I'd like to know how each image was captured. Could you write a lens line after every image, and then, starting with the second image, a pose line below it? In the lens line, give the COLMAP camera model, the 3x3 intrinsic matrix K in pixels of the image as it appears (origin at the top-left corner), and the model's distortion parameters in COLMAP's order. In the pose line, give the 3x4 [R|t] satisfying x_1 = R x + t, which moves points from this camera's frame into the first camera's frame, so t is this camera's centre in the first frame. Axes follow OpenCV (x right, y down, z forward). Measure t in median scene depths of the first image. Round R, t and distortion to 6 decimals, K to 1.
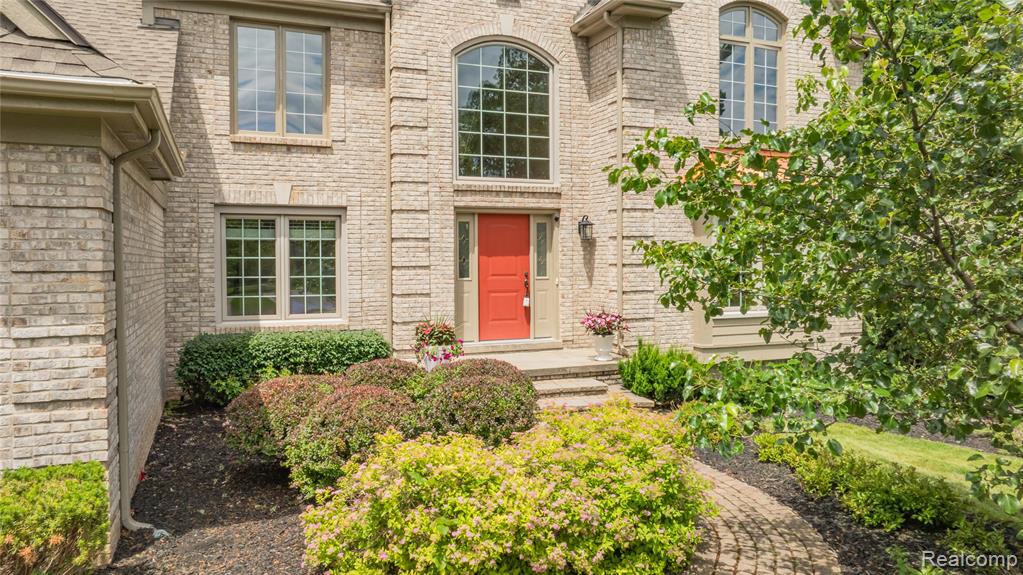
lens RADIAL K [[701.2, 0, 511.5], [0, 701.2, 287.5], [0, 0, 1]] dist [-0.008039, -0.001783]
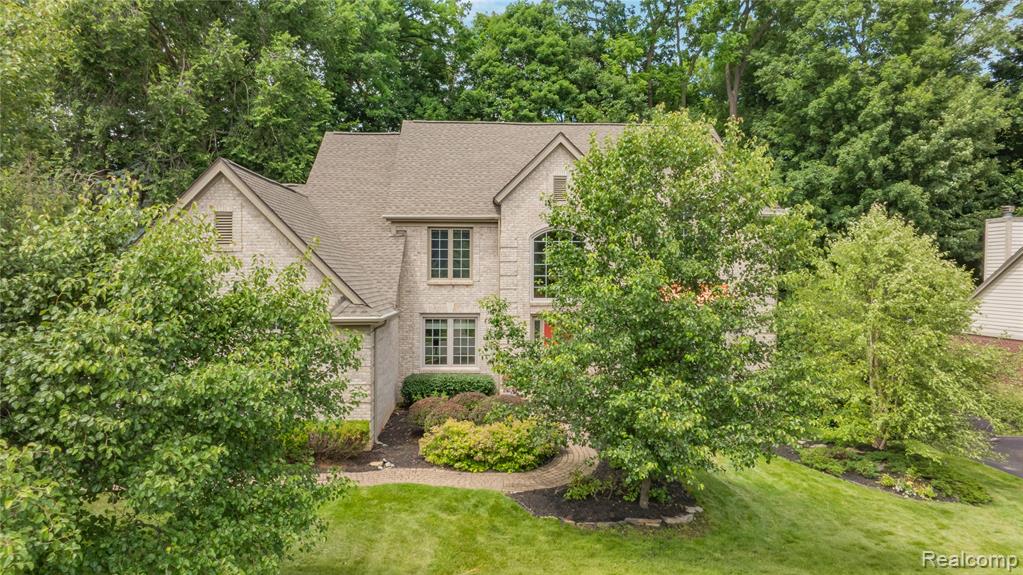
lens RADIAL K [[701.2, 0, 511.5], [0, 701.2, 287.5], [0, 0, 1]] dist [-0.008039, -0.001783]
pose [[0.939609, 0.012167, -0.342033, 0.567252], [-0.017588, 0.999764, -0.012753, -0.170680], [0.341797, 0.017998, 0.939601, -0.917675]]
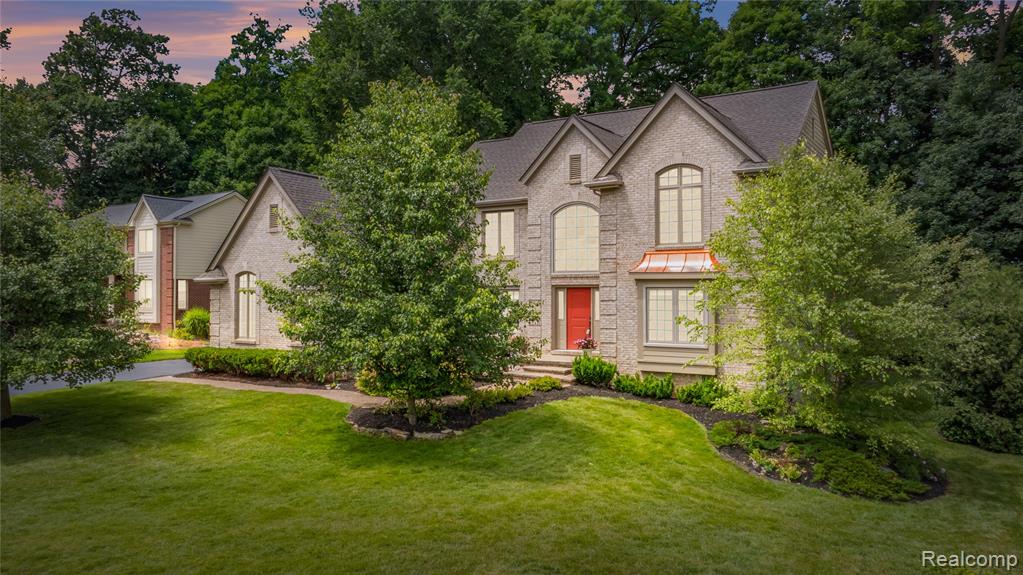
lens RADIAL K [[701.2, 0, 511.5], [0, 701.2, 287.5], [0, 0, 1]] dist [-0.008039, -0.001783]
pose [[0.593375, -0.004259, -0.804915, 1.636502], [-0.025315, 0.999393, -0.023950, -0.056090], [0.804528, 0.034588, 0.592907, -0.381049]]
